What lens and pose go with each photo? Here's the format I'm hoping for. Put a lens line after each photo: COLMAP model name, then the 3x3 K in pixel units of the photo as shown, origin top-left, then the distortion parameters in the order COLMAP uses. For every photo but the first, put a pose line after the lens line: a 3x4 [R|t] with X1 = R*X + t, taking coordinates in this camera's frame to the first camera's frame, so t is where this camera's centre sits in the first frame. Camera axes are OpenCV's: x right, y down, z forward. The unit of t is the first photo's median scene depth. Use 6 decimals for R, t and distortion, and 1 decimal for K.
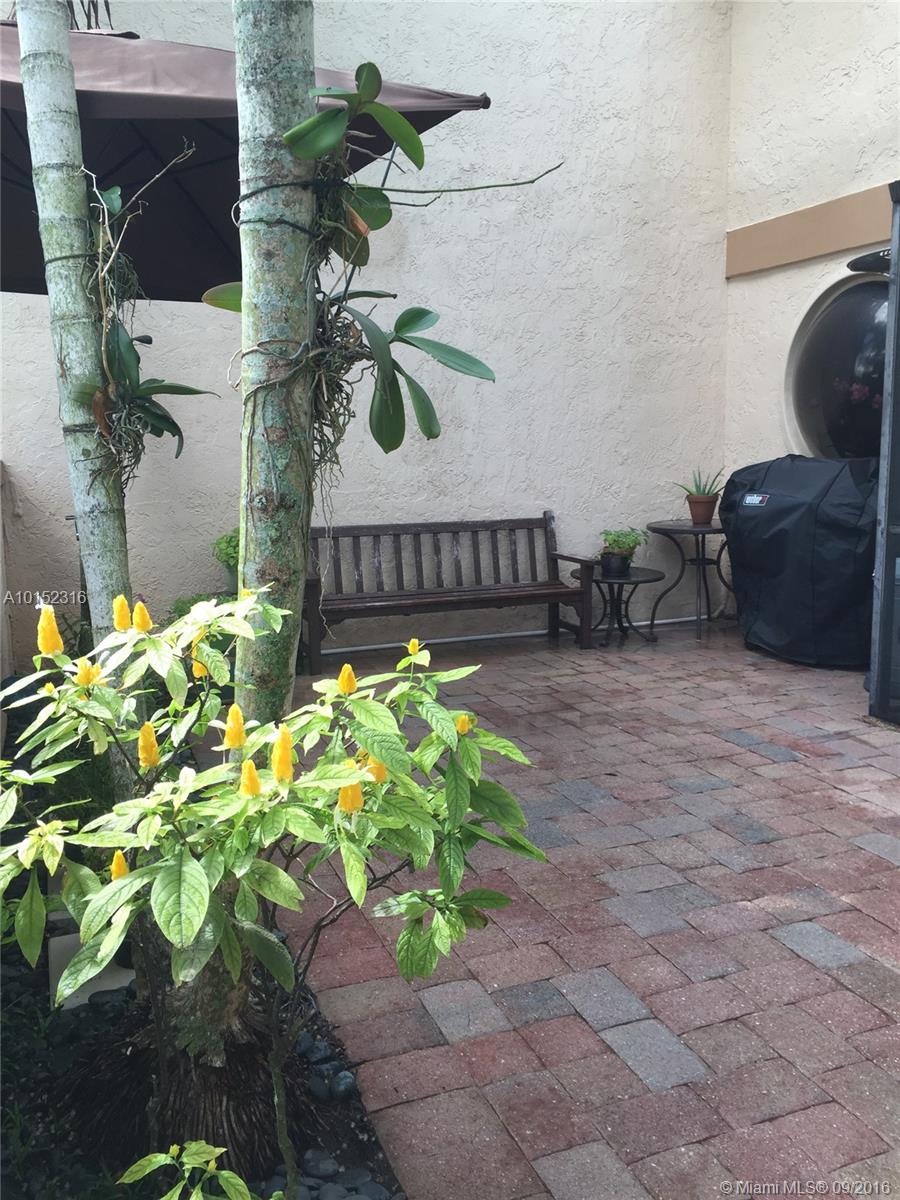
lens RADIAL K [[1029.1, 0, 466.6], [0, 1029.1, 594.1], [0, 0, 1]] dist [0.082928, -0.119645]
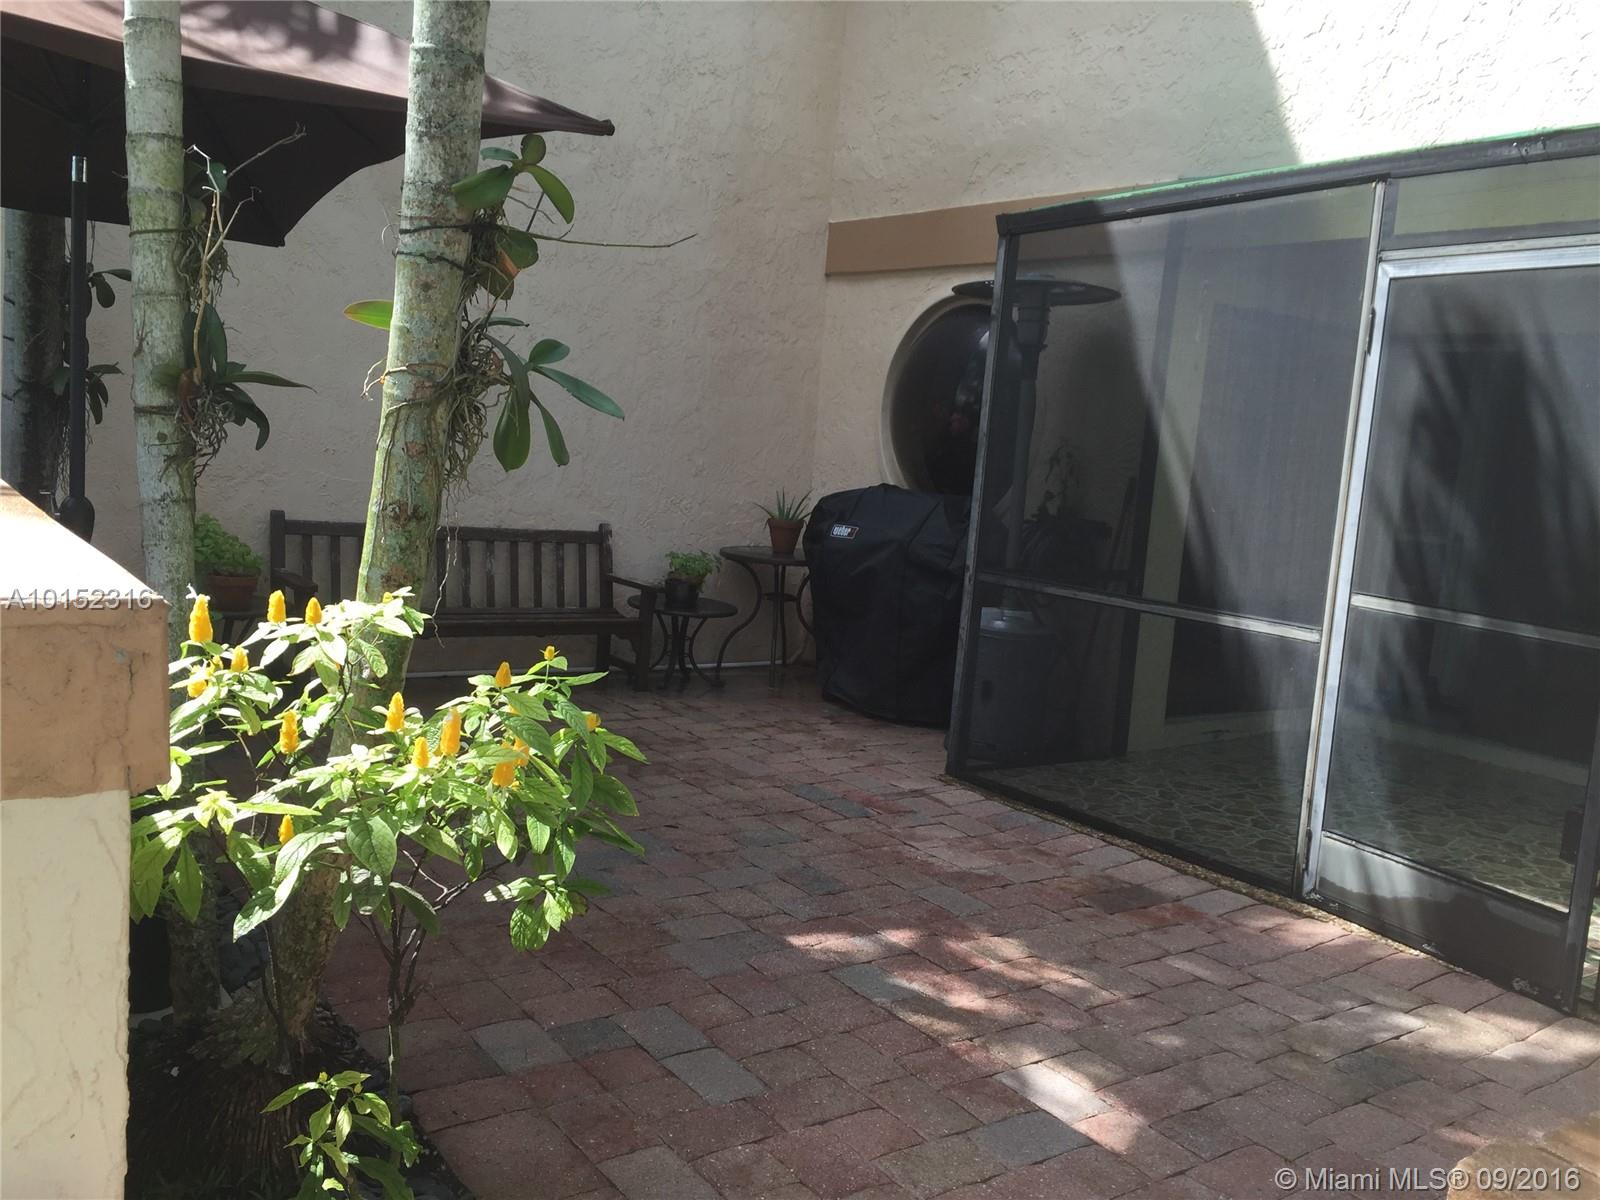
lens RADIAL K [[1243.2, 0, 859.9], [0, 1243.2, 565.5], [0, 0, 1]] dist [0.050963, -0.054564]
pose [[0.956439, 0.074217, 0.282341, -0.071680], [-0.059605, 0.996417, -0.060007, 0.009785], [-0.285783, 0.040564, 0.957435, -0.250753]]
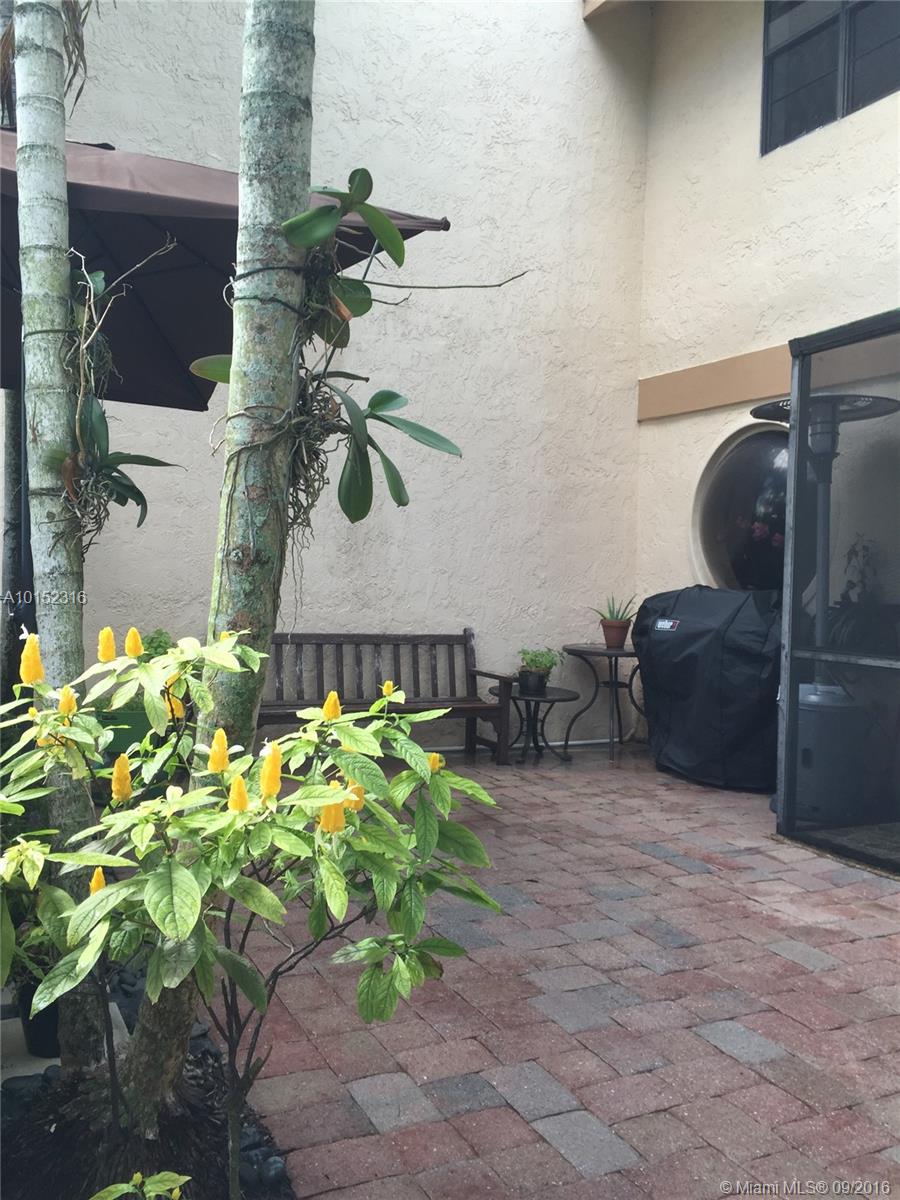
lens RADIAL K [[1017.4, 0, 479.1], [0, 1017.4, 584.8], [0, 0, 1]] dist [0.081110, -0.113190]
pose [[0.995132, 0.040512, 0.089842, -0.033816], [-0.028973, 0.991581, -0.126206, 0.044594], [-0.094198, 0.122988, 0.987927, -0.028009]]
